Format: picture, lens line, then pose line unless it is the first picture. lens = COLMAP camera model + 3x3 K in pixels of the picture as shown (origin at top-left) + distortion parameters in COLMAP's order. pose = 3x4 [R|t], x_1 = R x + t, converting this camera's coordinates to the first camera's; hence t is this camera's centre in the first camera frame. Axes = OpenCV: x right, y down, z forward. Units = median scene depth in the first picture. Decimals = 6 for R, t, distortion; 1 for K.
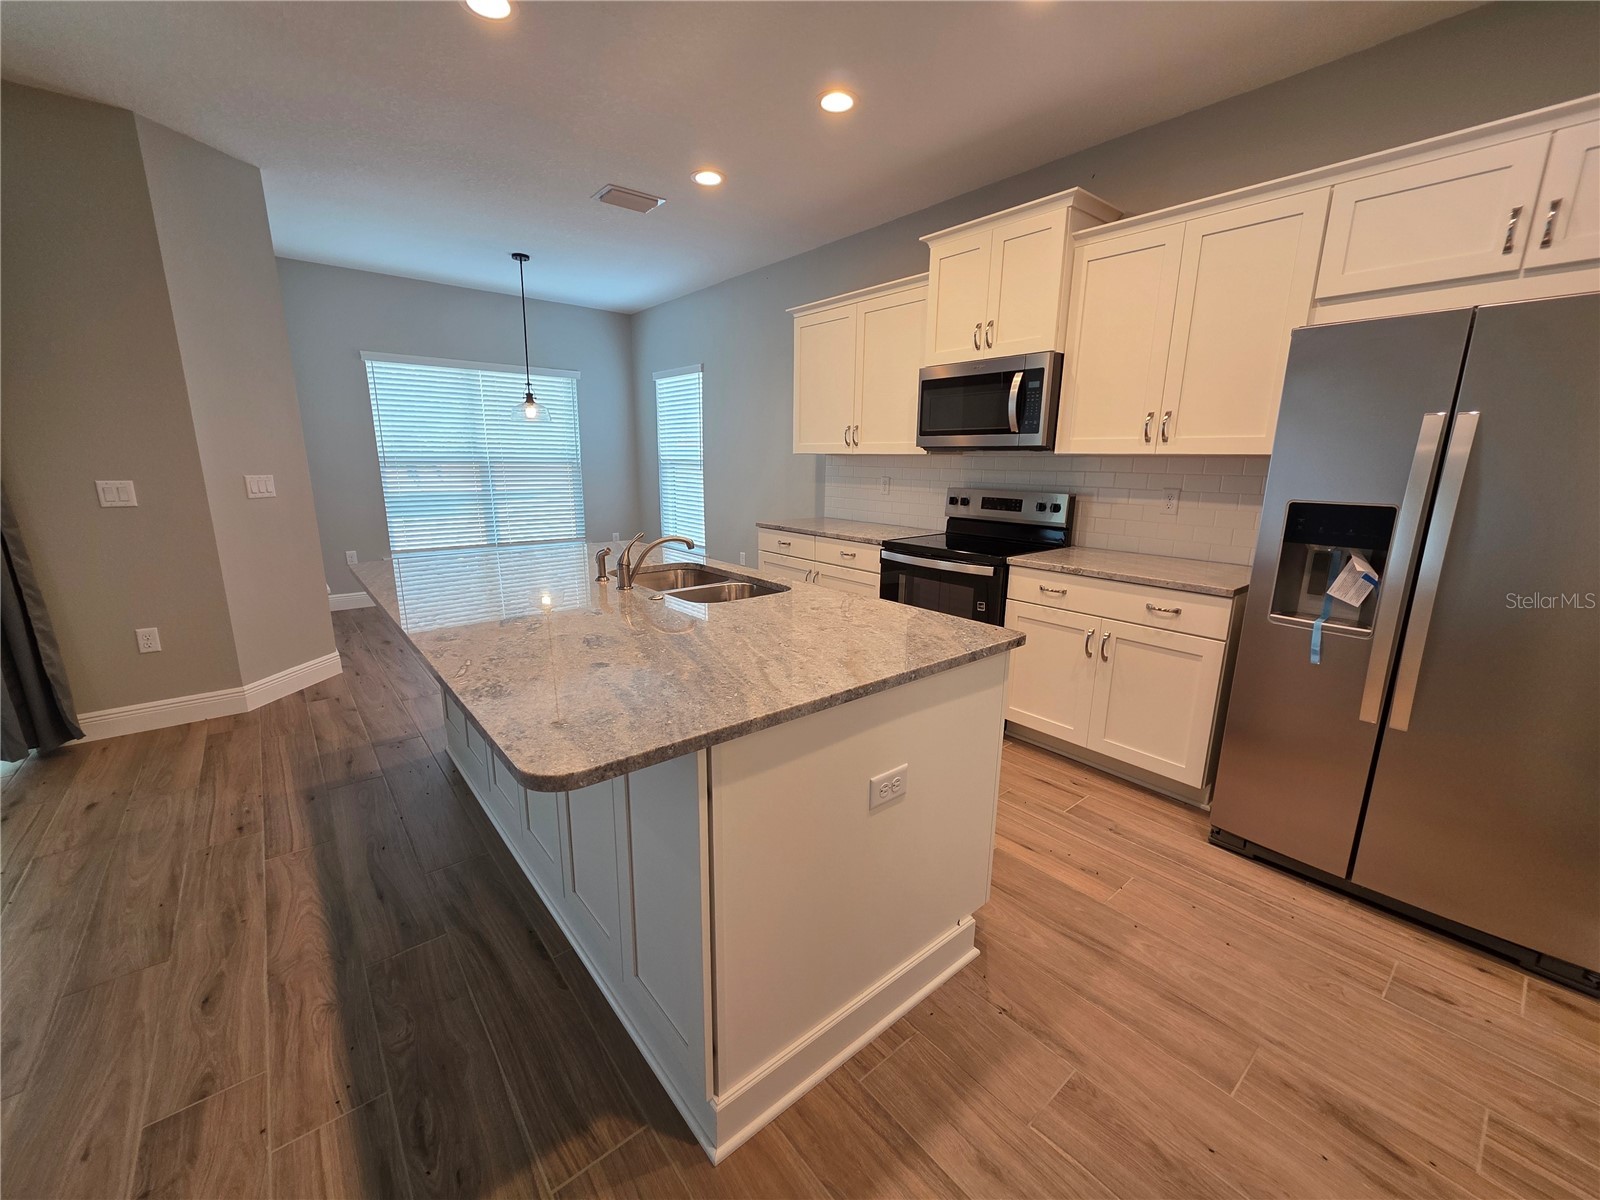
lens RADIAL K [[639.4, 0, 795.6], [0, 639.4, 601.5], [0, 0, 1]] dist [0.003613, -0.001018]
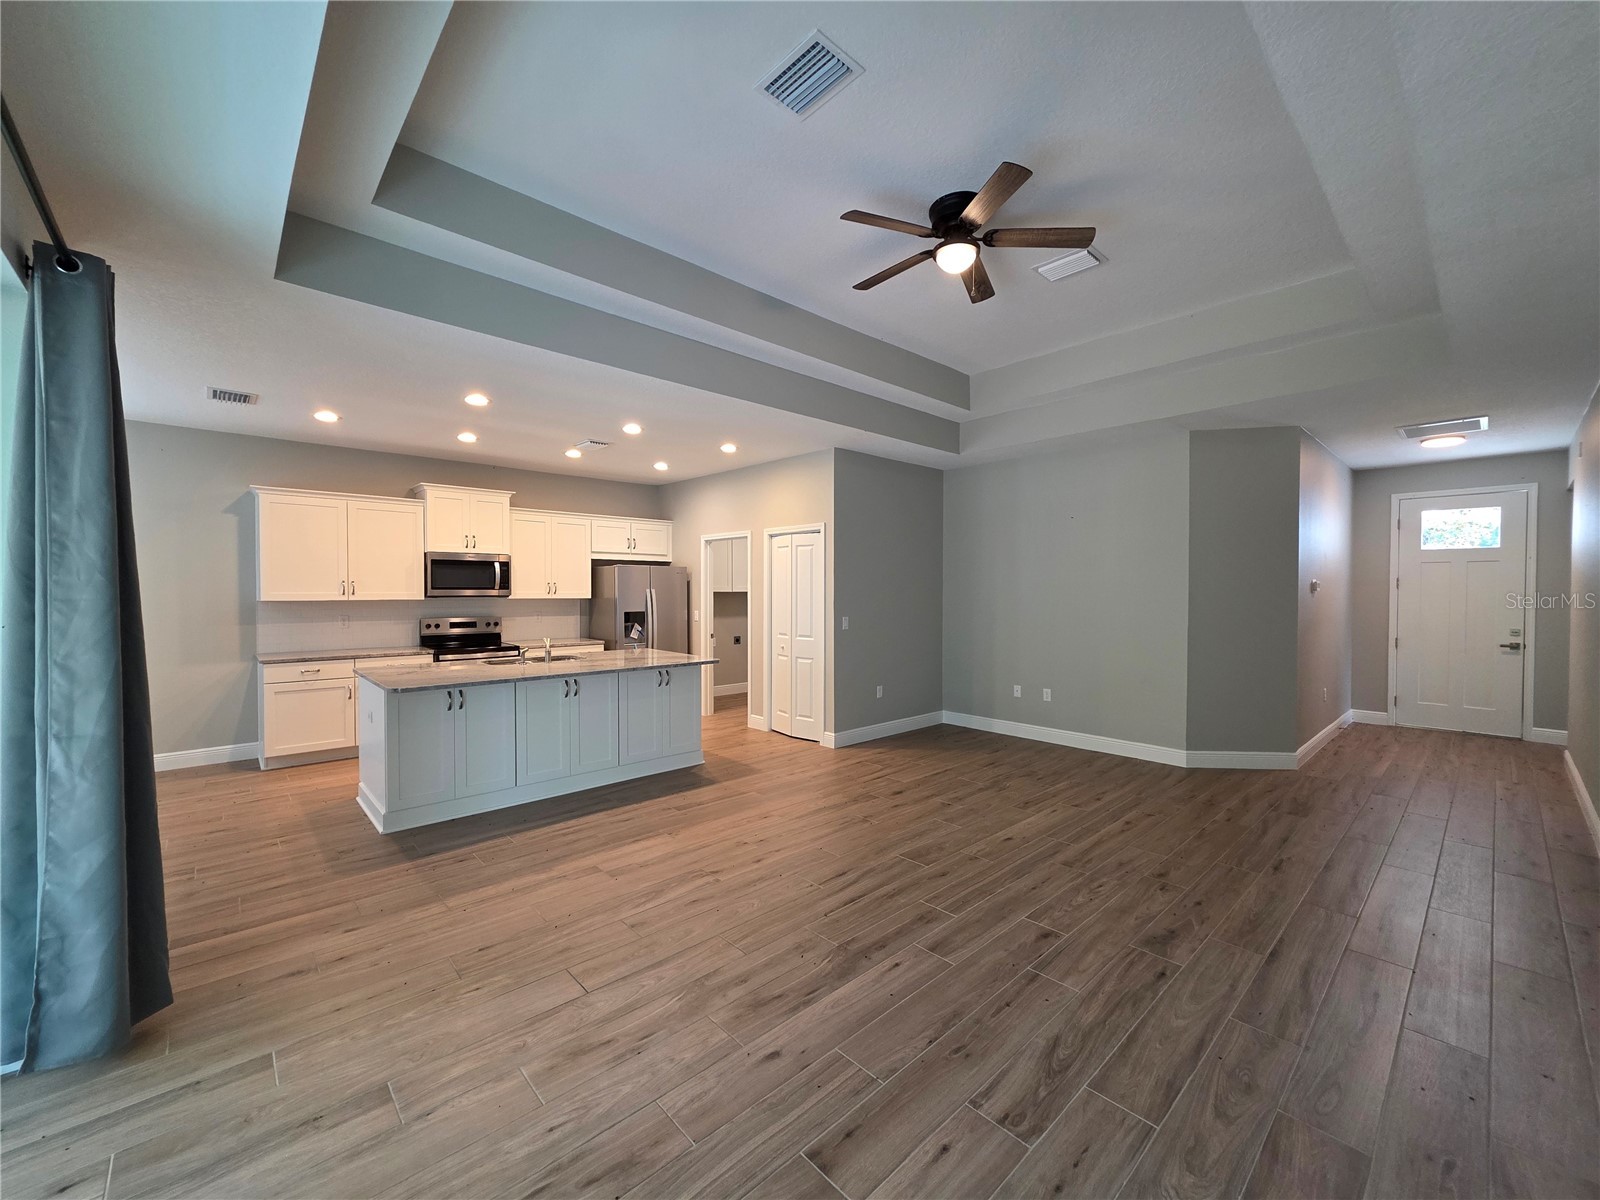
lens RADIAL K [[639.4, 0, 793.7], [0, 639.4, 601.2], [0, 0, 1]] dist [0.003613, -0.001018]
pose [[-0.048349, -0.026419, 0.998481, -1.965421], [0.219311, 0.974975, 0.036417, -0.095186], [-0.974456, 0.220739, -0.041345, 0.154348]]
